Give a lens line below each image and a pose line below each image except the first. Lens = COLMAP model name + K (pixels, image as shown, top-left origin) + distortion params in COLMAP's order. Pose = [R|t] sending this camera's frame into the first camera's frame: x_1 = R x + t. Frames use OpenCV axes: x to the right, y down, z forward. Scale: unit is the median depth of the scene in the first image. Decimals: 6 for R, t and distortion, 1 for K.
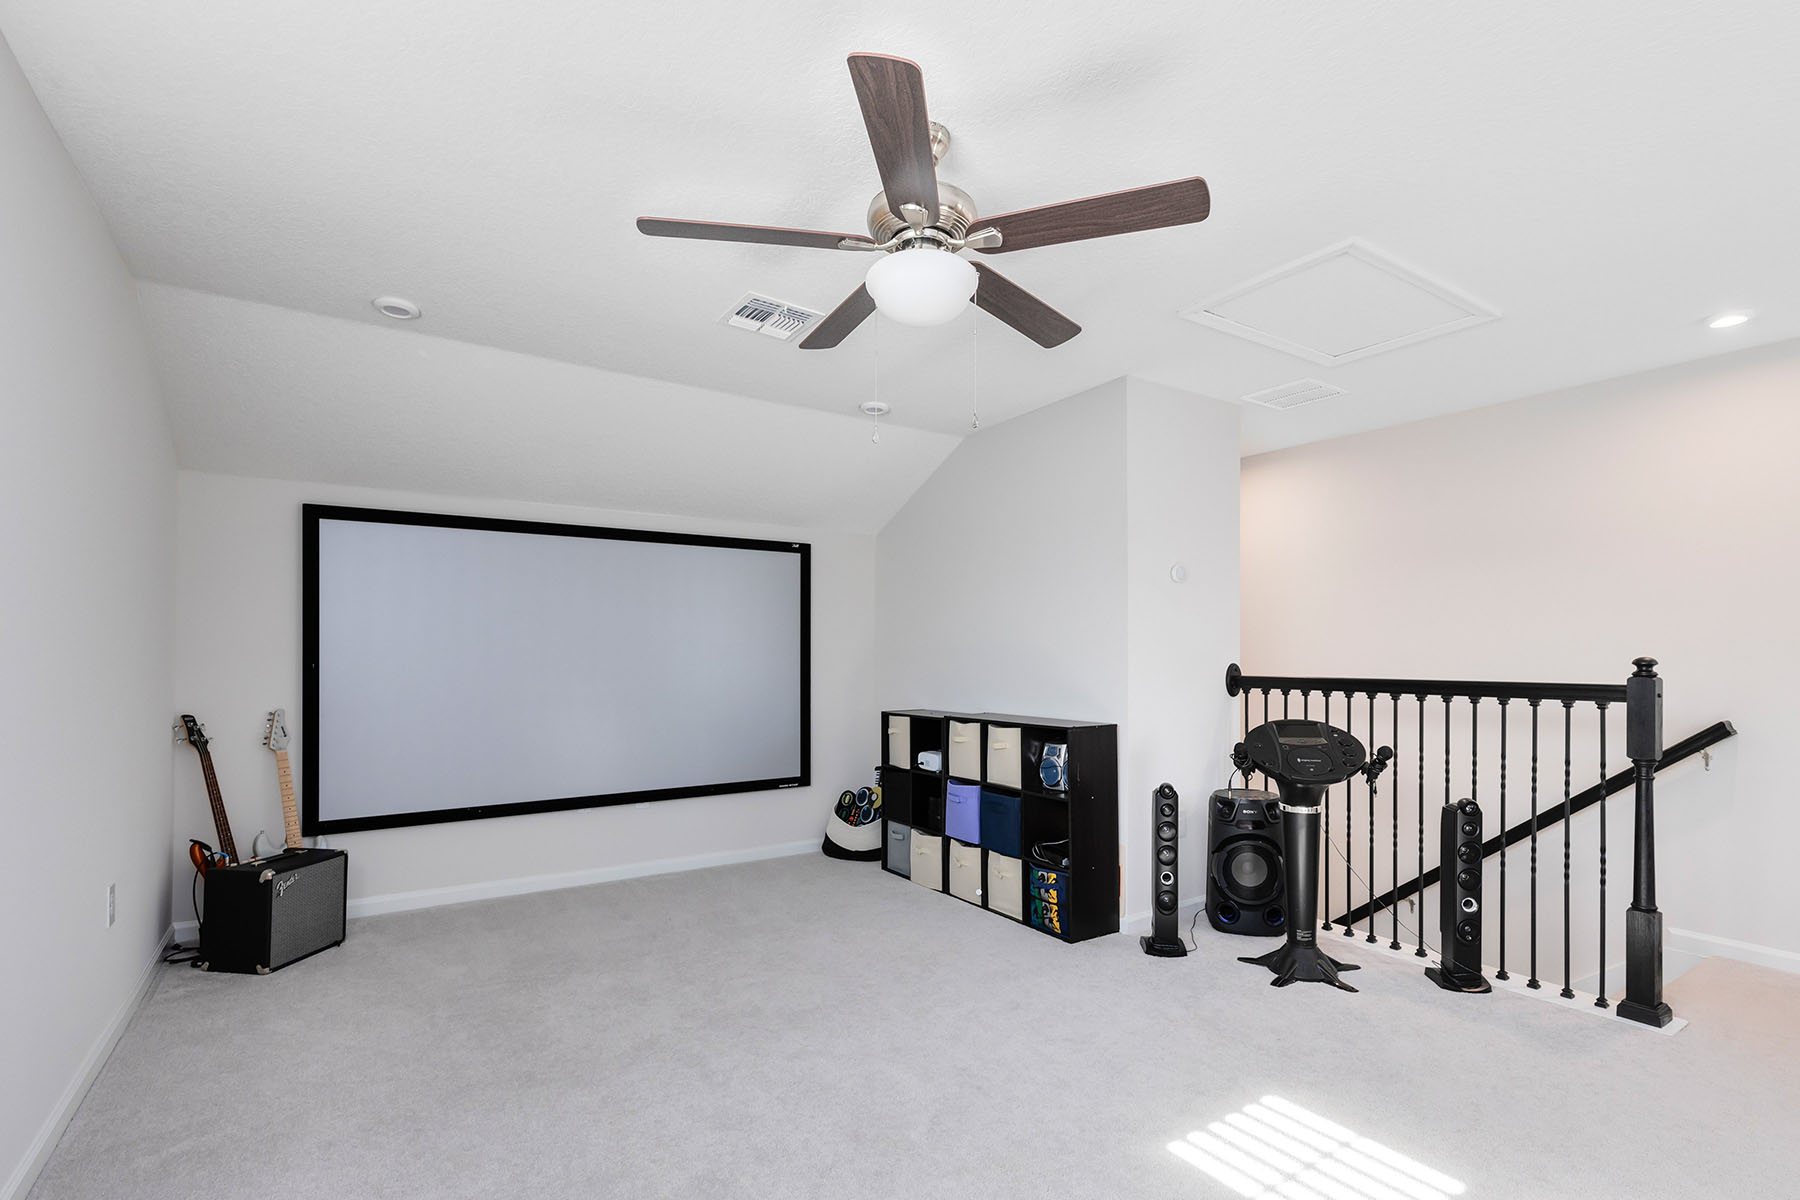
lens RADIAL K [[852.4, 0, 907.7], [0, 852.4, 655.2], [0, 0, 1]] dist [0.000076, -0.000027]
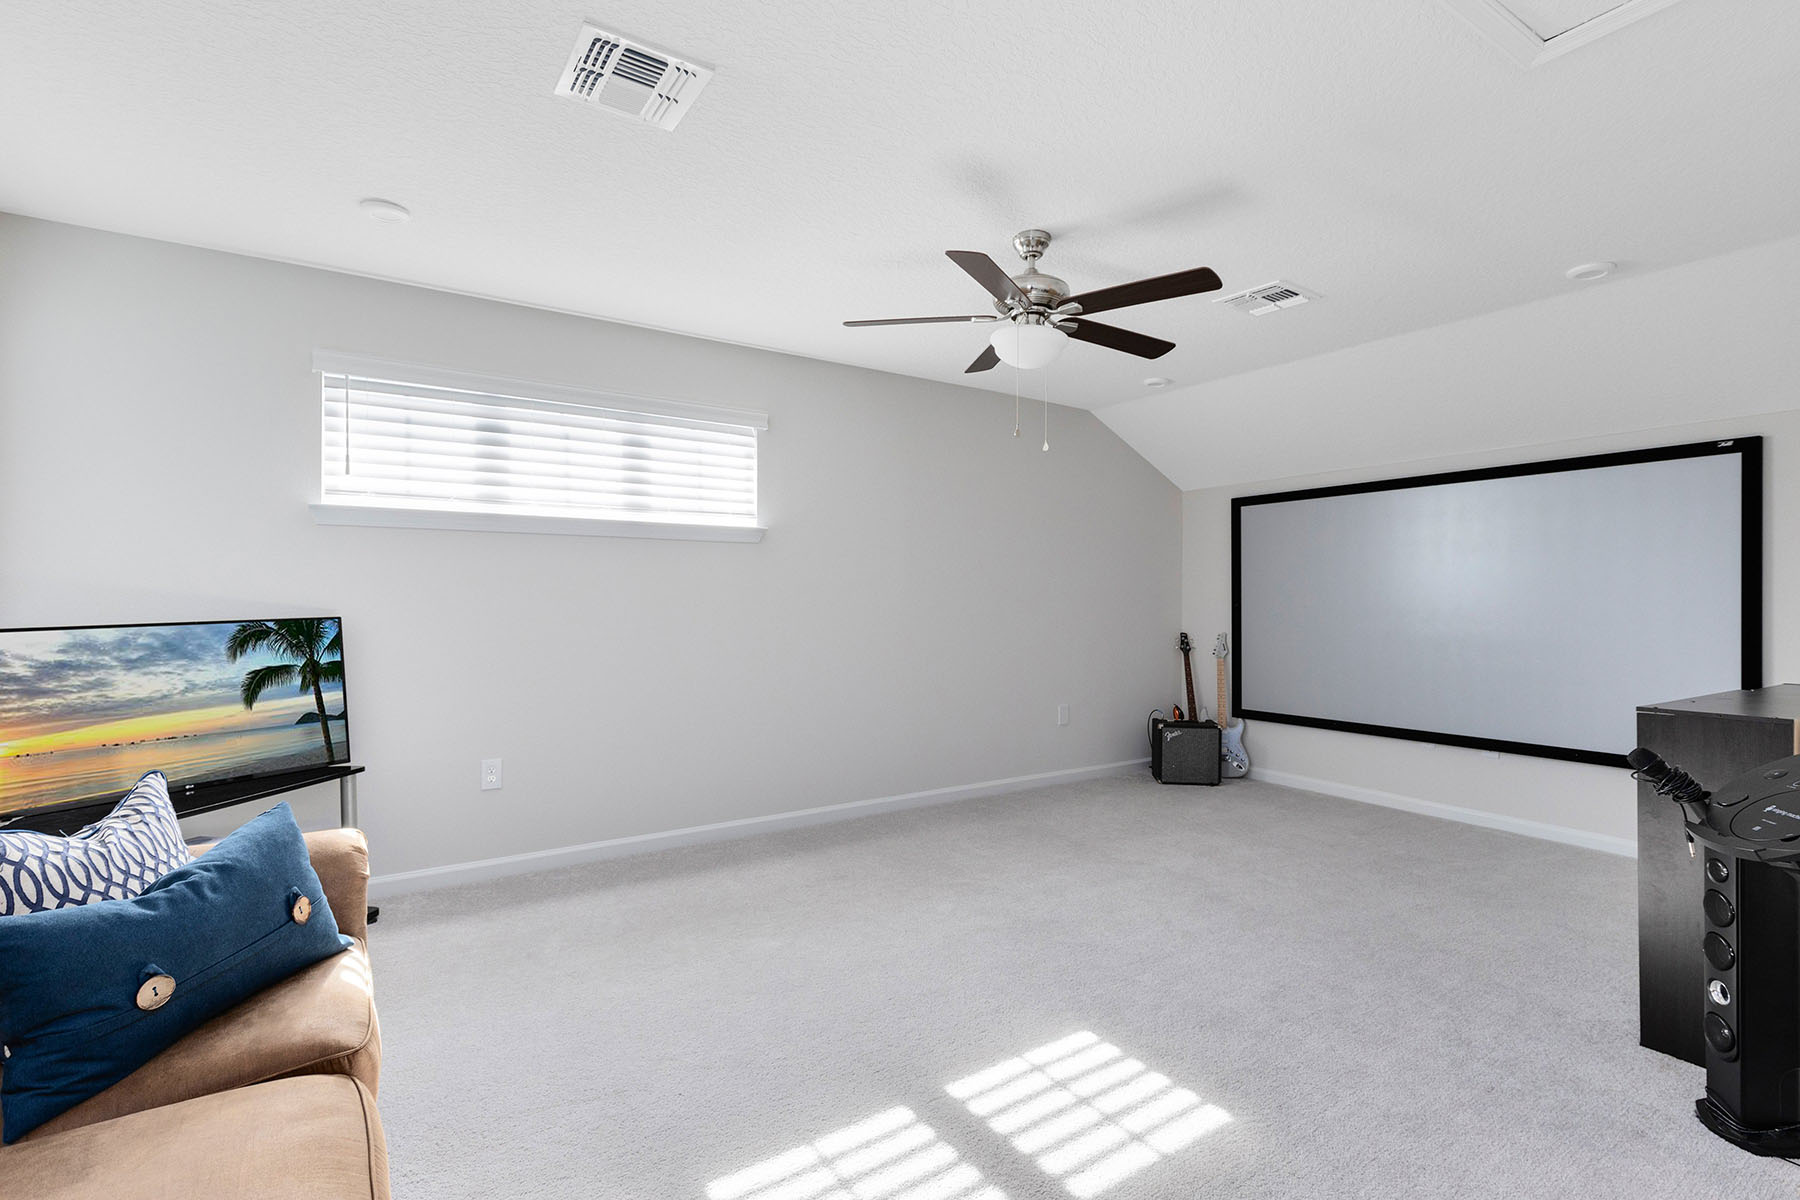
lens RADIAL K [[818.2, 0, 902.4], [0, 818.2, 603.5], [0, 0, 1]] dist [0.004881, 0.000177]
pose [[-0.006973, 0.002678, -0.999972, 0.762506], [-0.002157, 0.999994, 0.002693, 0.007306], [0.999973, 0.002176, -0.006967, 0.423367]]
